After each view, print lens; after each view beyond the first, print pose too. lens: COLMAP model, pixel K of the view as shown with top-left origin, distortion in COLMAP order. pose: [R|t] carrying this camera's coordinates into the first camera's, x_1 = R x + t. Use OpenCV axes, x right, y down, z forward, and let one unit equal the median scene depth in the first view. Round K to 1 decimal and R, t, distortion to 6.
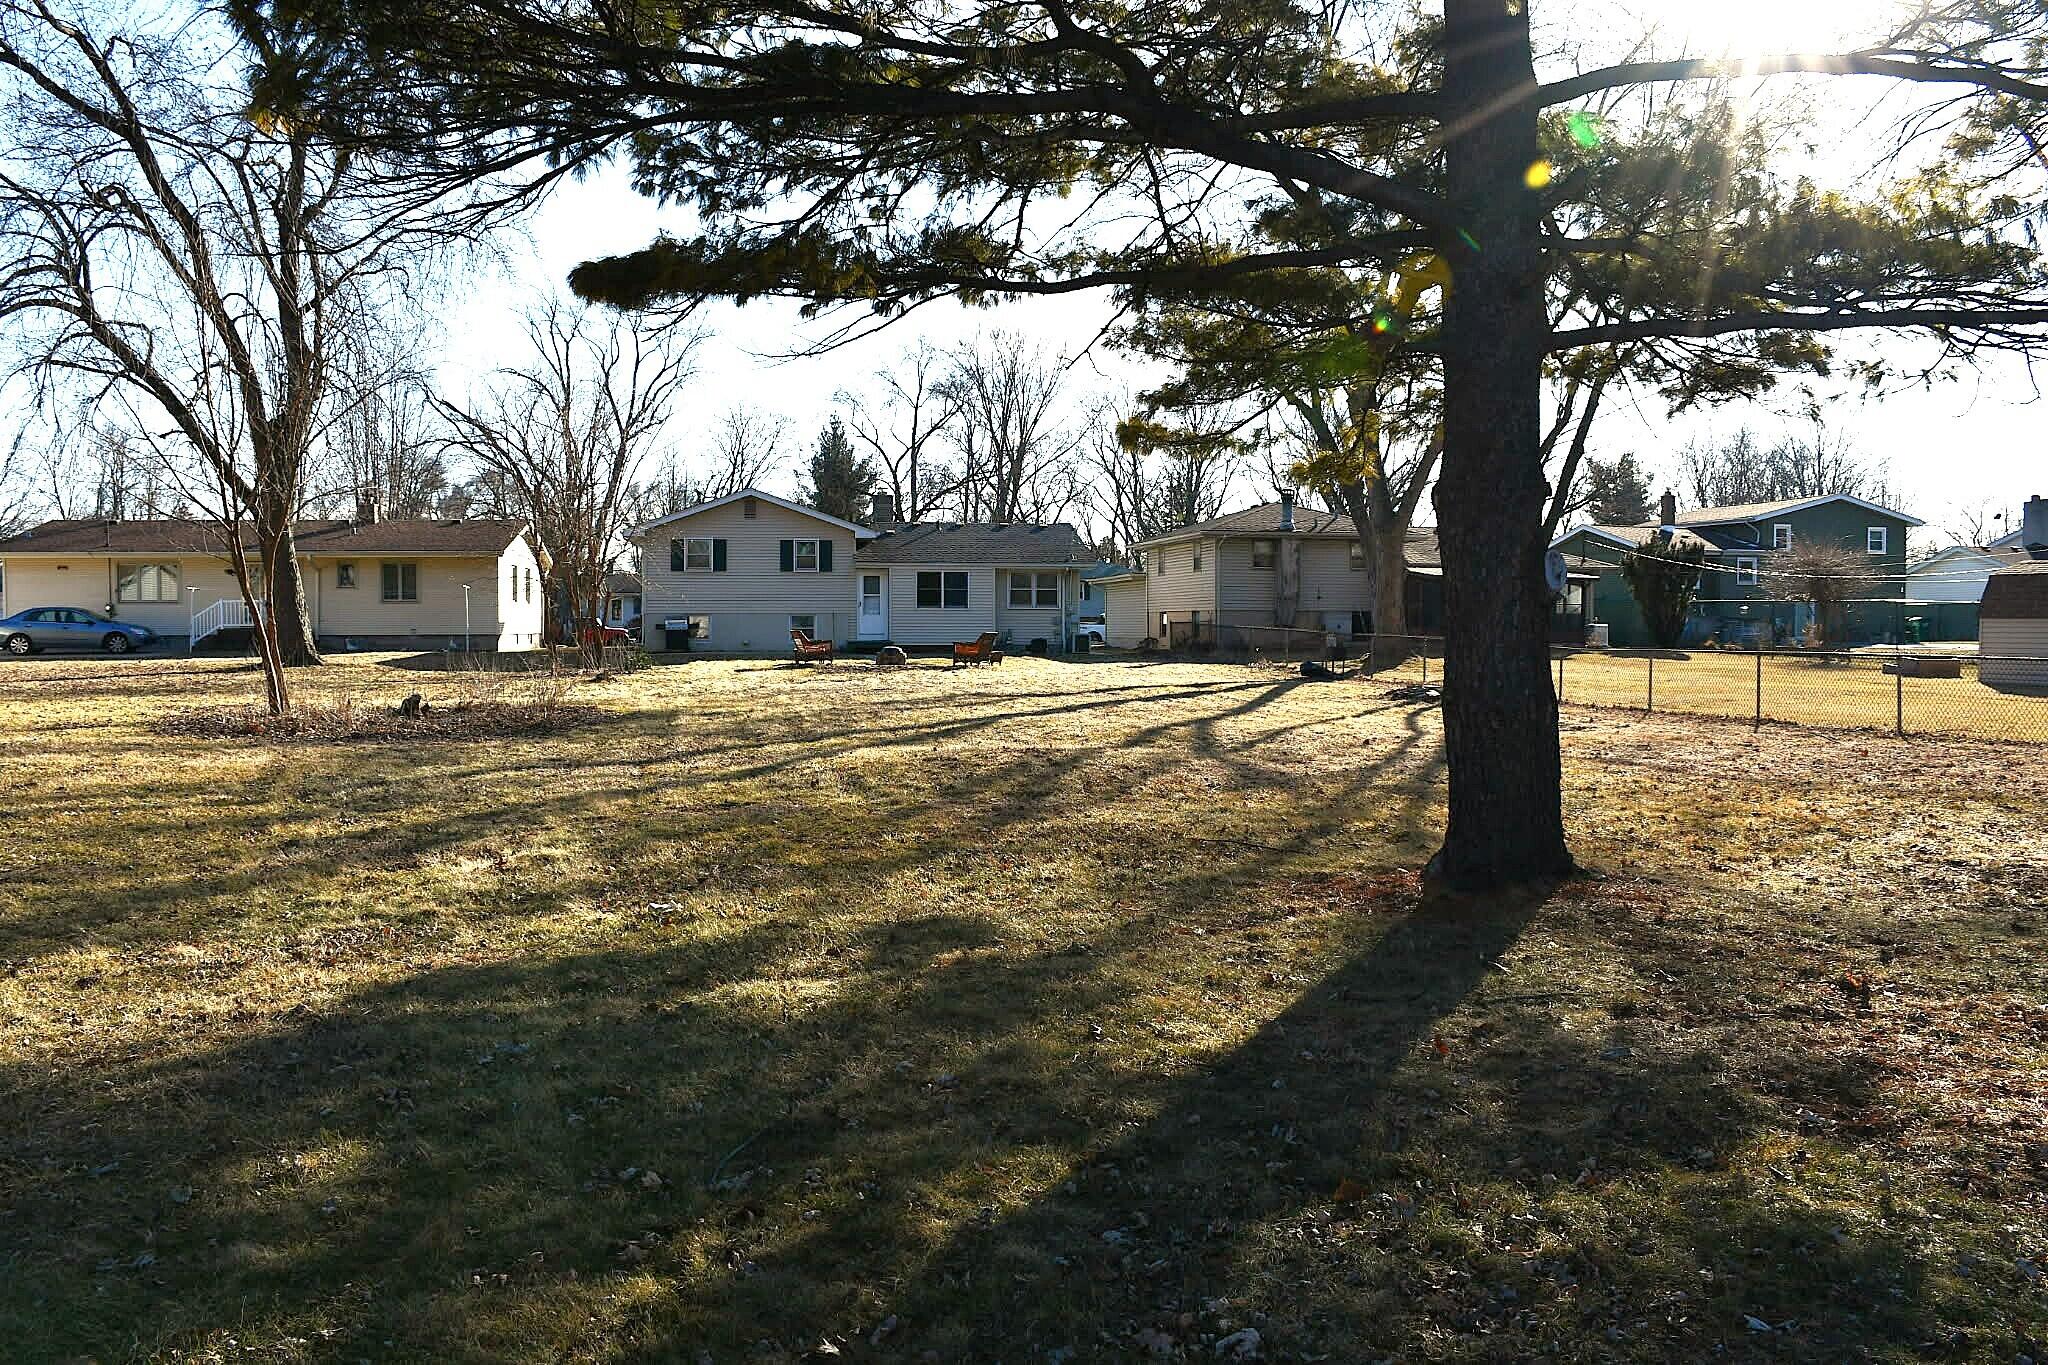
lens RADIAL K [[1880.6, 0, 1028.6], [0, 1880.6, 684.9], [0, 0, 1]] dist [-0.062710, 0.000000]
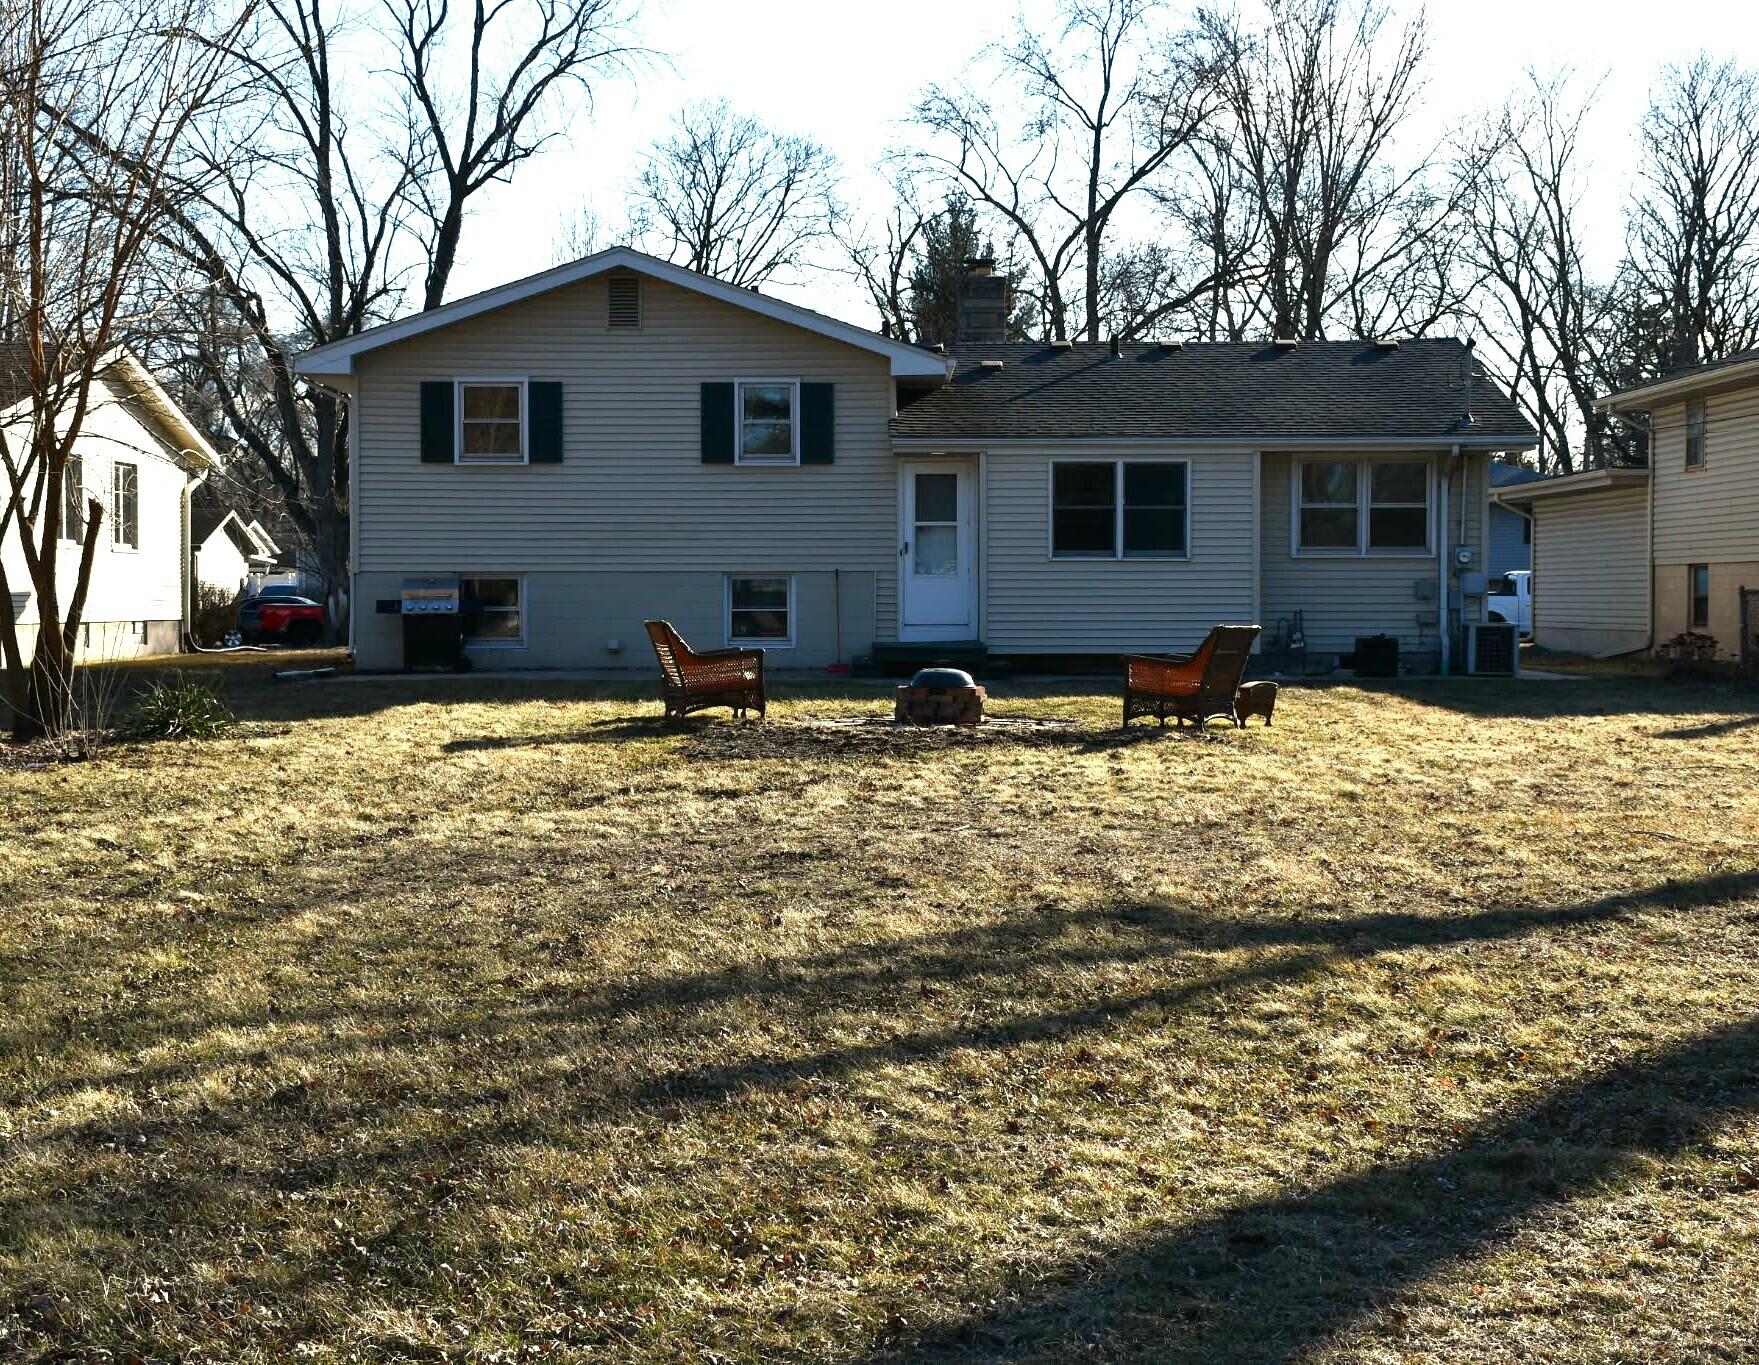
lens RADIAL K [[3022.6, 0, 871.5], [0, 3022.6, 679.7], [0, 0, 1]] dist [0.189578, 0.000000]
pose [[0.988759, 0.001846, -0.149508, -0.003579], [-0.002386, 0.999991, -0.003429, -0.013475], [0.149500, 0.003747, 0.988755, 0.379384]]
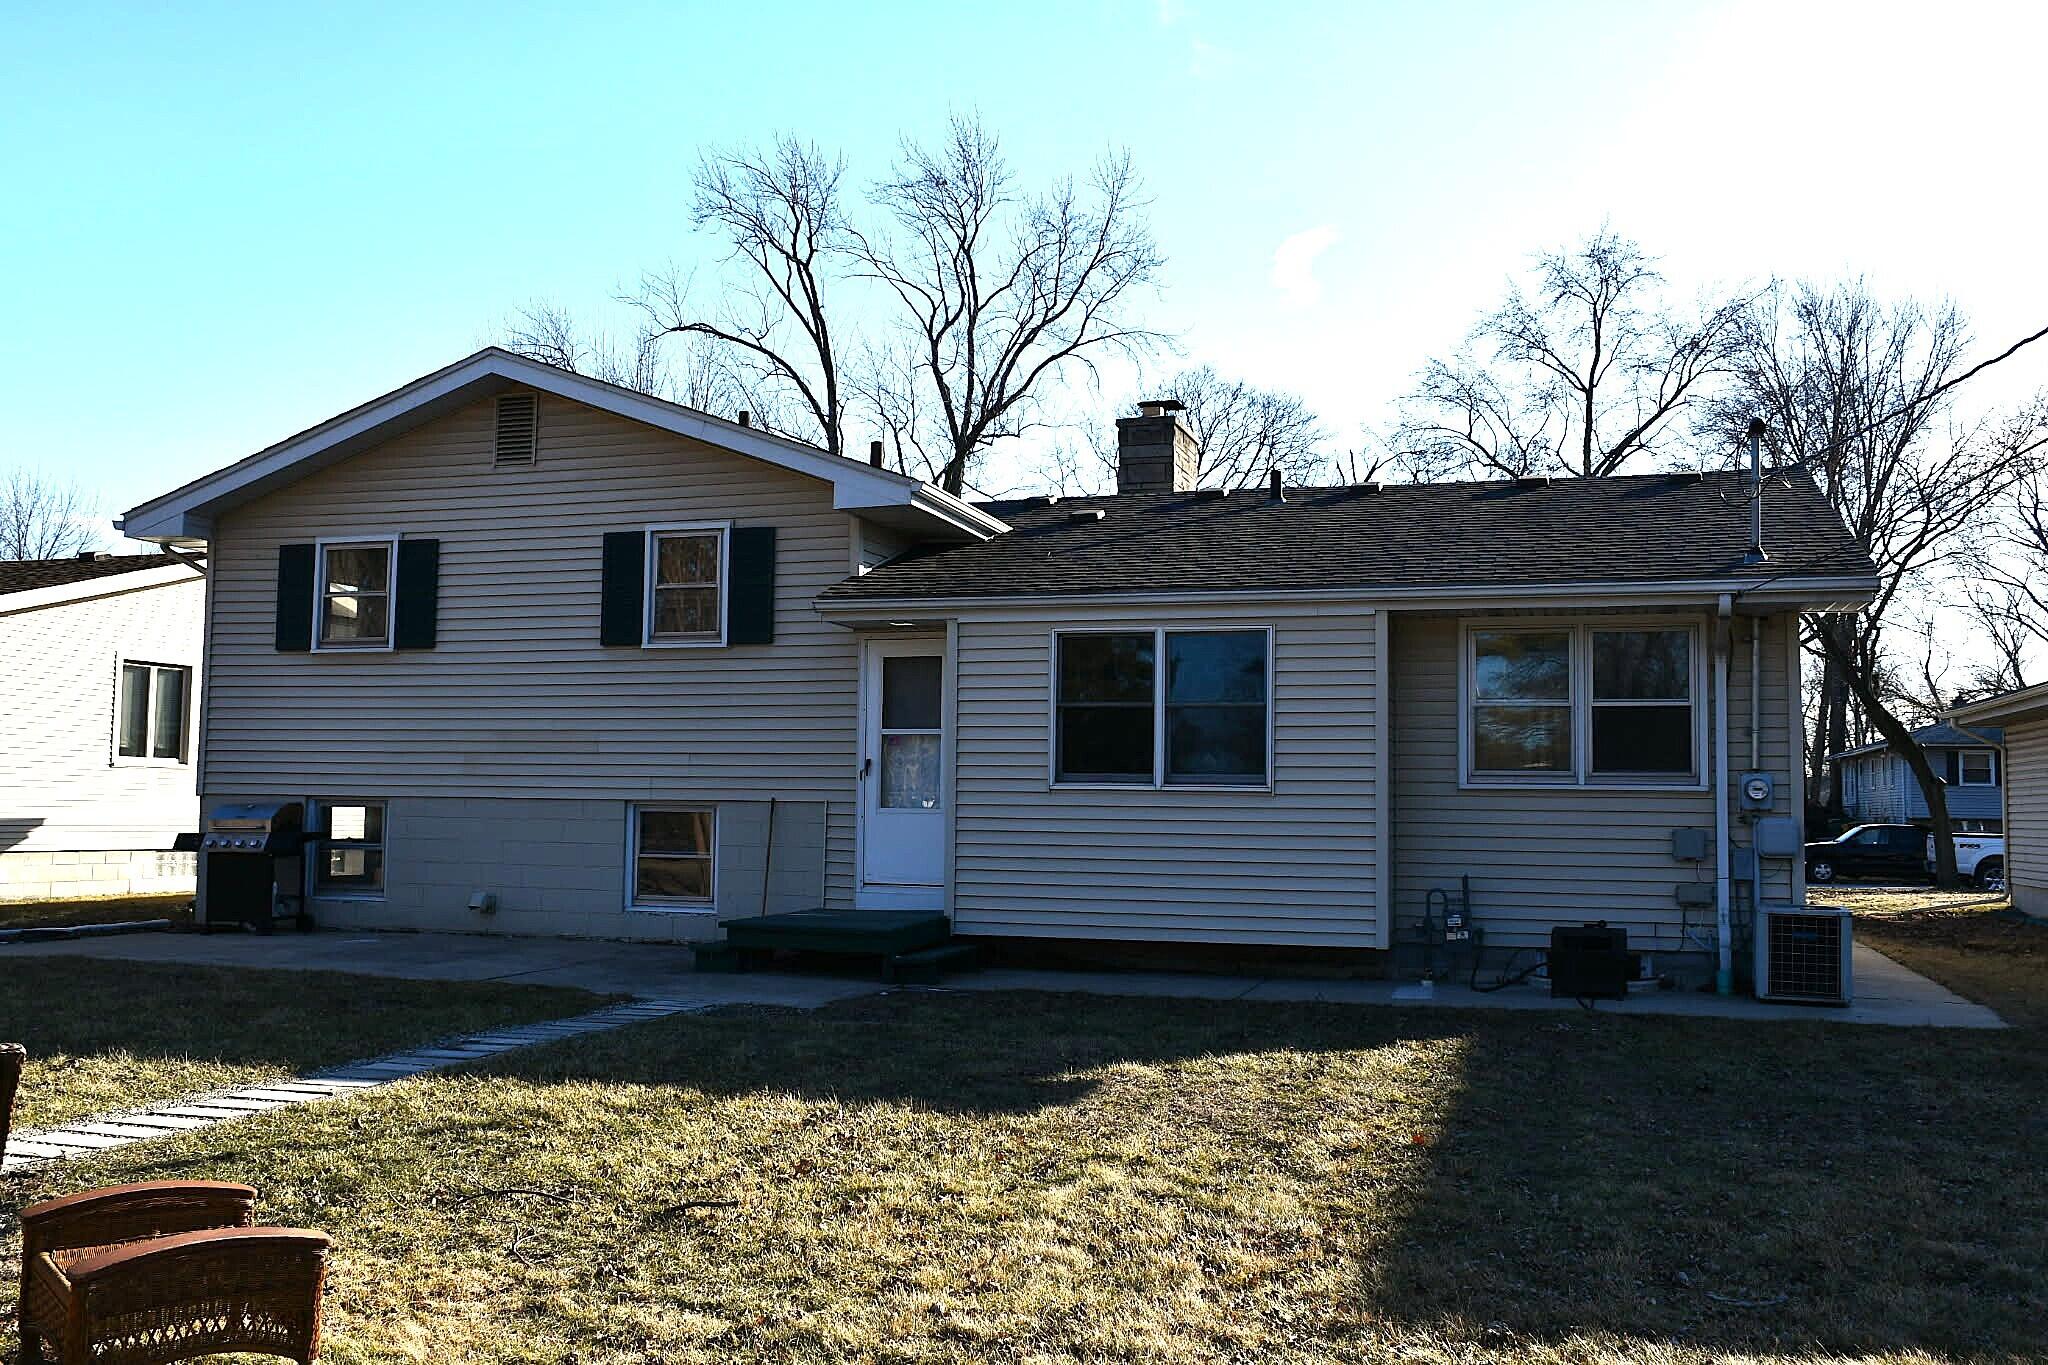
lens RADIAL K [[1880.6, 0, 1025.6], [0, 1880.6, 688.5], [0, 0, 1]] dist [-0.062710, 0.000000]
pose [[0.890126, -0.019737, -0.455287, 0.046155], [-0.026453, 0.995139, -0.094857, -0.029560], [0.454946, 0.096478, 0.885277, 0.772544]]
